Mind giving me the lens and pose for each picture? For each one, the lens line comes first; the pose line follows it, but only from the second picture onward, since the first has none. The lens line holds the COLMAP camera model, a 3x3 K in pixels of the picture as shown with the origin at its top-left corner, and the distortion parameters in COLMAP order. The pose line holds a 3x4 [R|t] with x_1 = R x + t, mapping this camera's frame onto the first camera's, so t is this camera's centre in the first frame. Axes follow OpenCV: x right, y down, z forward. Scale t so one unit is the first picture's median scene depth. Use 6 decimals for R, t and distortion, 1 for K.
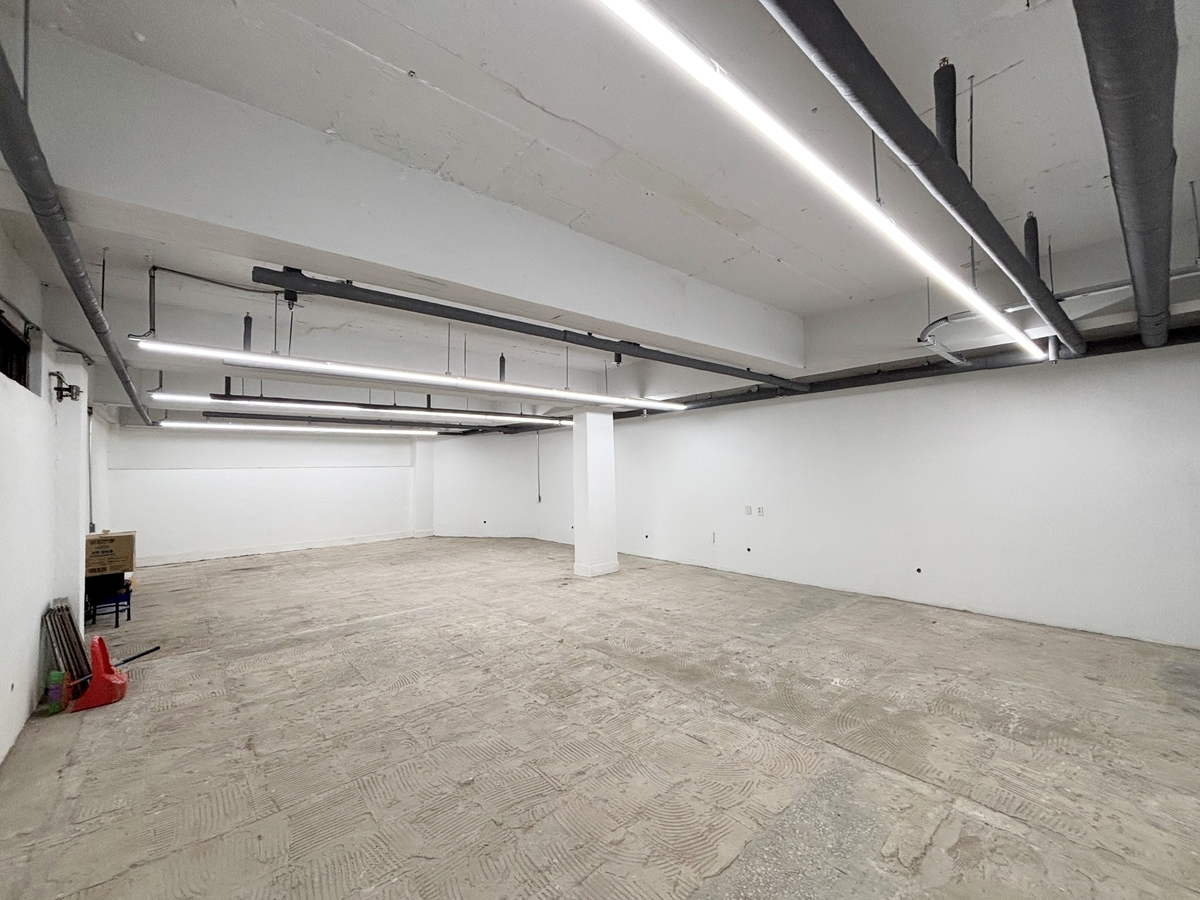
lens RADIAL K [[491.2, 0, 600.0], [0, 491.2, 450.0], [0, 0, 1]] dist [-0.002216, -0.000436]
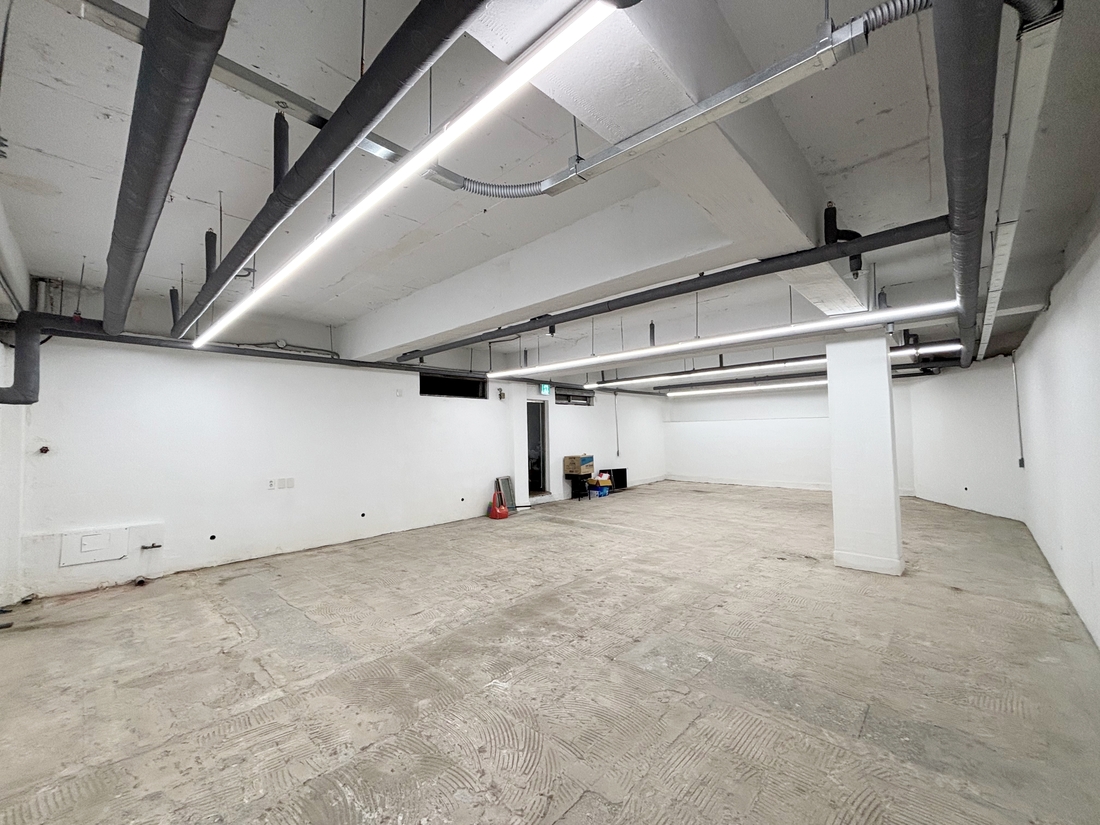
lens RADIAL K [[450.2, 0, 550.0], [0, 450.2, 412.5], [0, 0, 1]] dist [-0.002216, -0.000436]
pose [[0.090409, -0.025431, -0.995580, 1.093017], [0.058156, 0.998103, -0.020214, 0.027351], [0.994205, -0.056071, 0.091716, 0.899985]]
